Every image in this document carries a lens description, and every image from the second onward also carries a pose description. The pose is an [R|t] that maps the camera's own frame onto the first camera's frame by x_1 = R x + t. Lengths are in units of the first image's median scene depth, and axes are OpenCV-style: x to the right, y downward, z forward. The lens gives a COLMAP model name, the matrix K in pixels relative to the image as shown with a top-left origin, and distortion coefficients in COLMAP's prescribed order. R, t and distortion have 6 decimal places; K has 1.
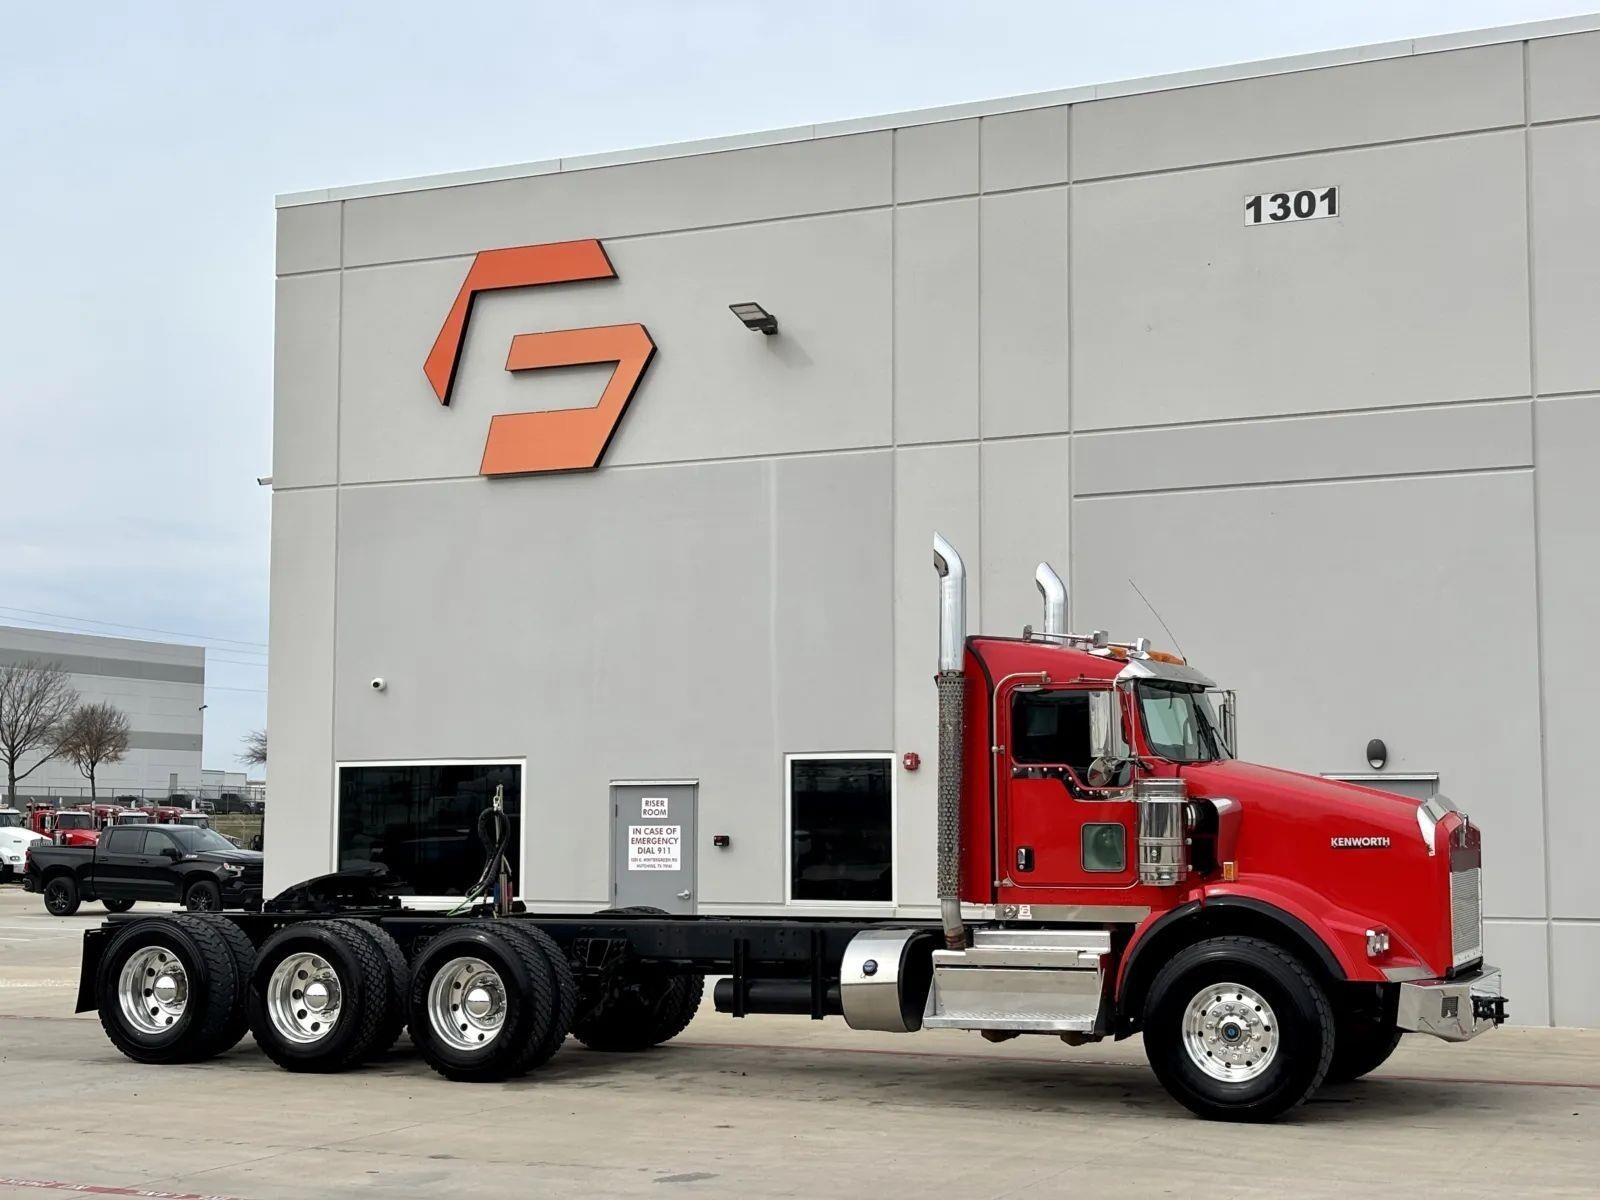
lens RADIAL K [[2340.4, 0, 800.0], [0, 2340.4, 600.0], [0, 0, 1]] dist [0.171142, -0.695872]
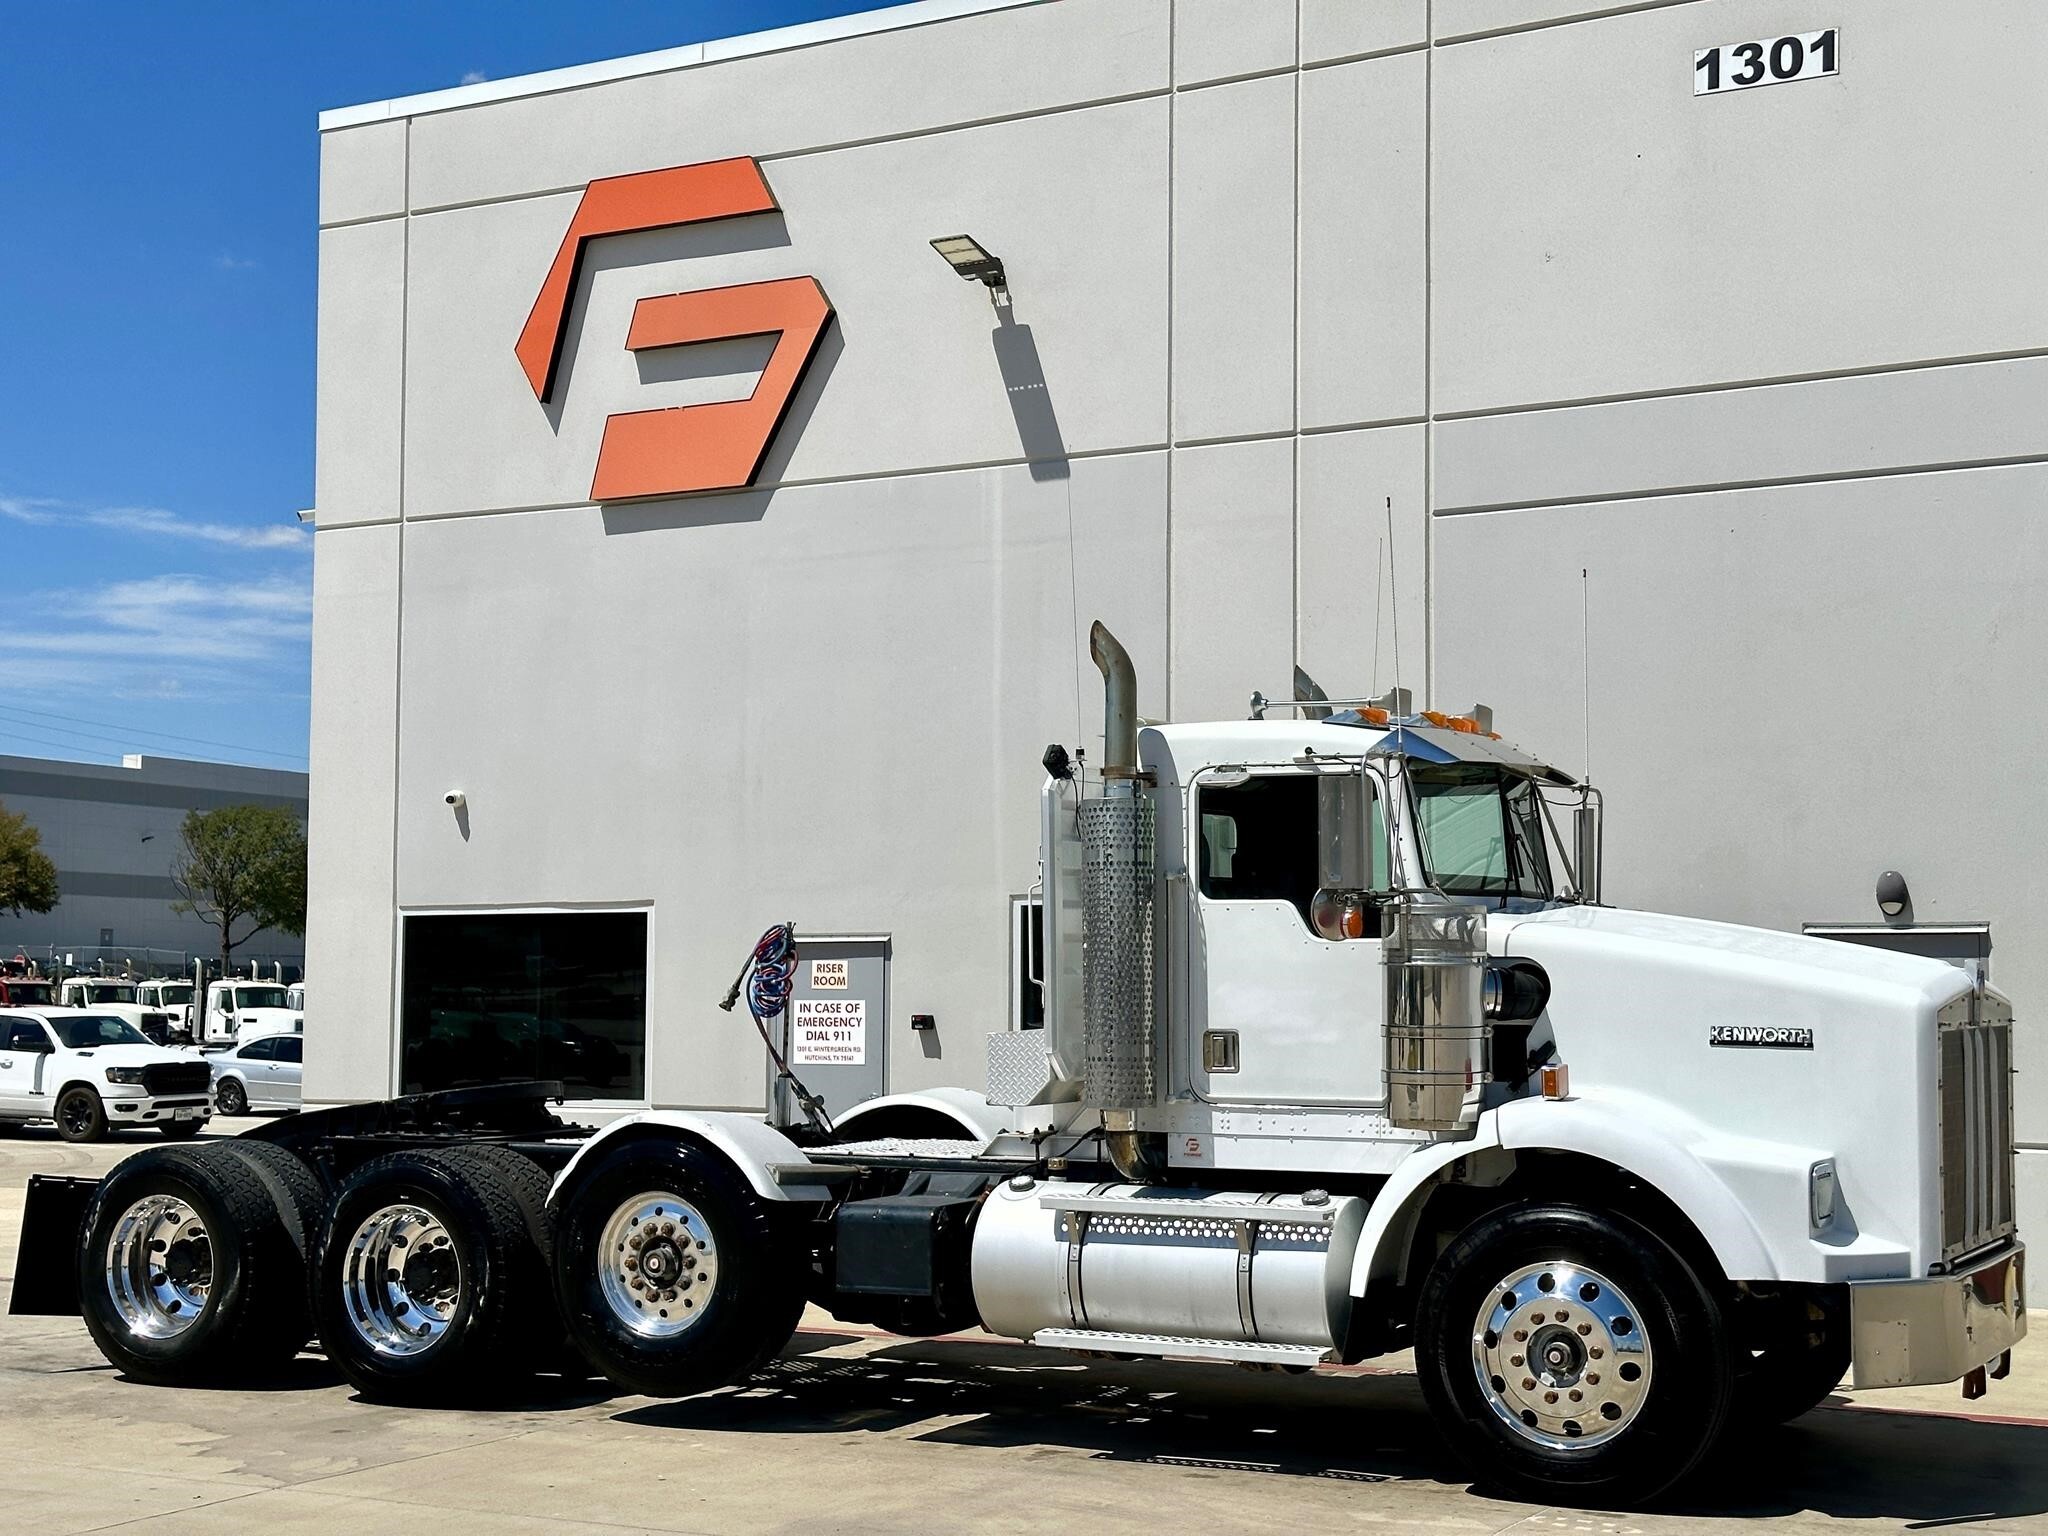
lens RADIAL K [[2853.3, 0, 976.0], [0, 2853.3, 759.5], [0, 0, 1]] dist [0.193999, -0.498626]
pose [[0.996690, -0.000860, -0.081297, 0.049864], [0.001585, 0.999960, 0.008857, 0.017598], [0.081286, -0.008957, 0.996651, 0.161286]]
